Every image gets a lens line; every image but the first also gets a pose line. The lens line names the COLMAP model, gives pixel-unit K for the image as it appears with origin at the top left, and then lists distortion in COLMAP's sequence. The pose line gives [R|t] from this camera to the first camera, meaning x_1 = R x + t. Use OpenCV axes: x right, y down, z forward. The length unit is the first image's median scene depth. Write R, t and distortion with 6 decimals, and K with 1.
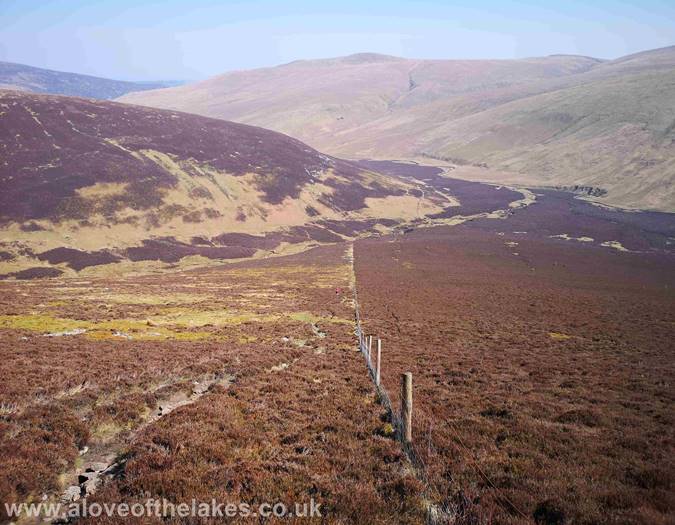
lens RADIAL K [[1007.6, 0, 337.5], [0, 1007.6, 262.5], [0, 0, 1]] dist [0.044611, 0.006967]
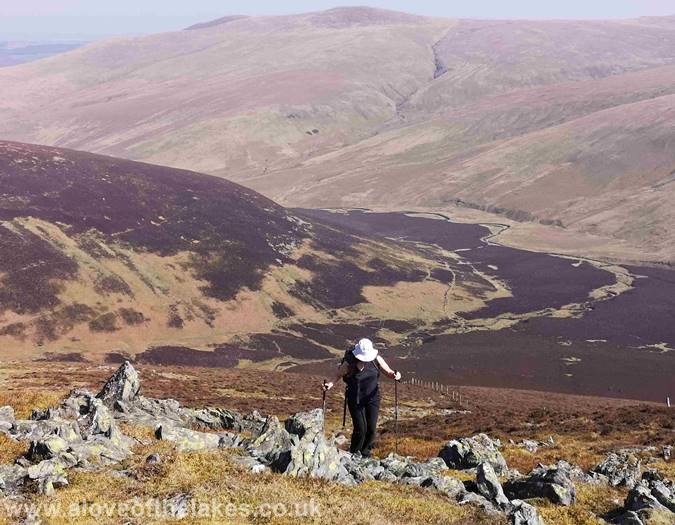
lens RADIAL K [[1007.6, 0, 337.5], [0, 1007.6, 262.5], [0, 0, 1]] dist [0.044611, 0.006967]
pose [[0.999903, -0.012825, -0.005388, 0.015131], [0.012037, 0.991840, -0.126918, 0.001889], [0.006971, 0.126841, 0.991899, 0.360001]]
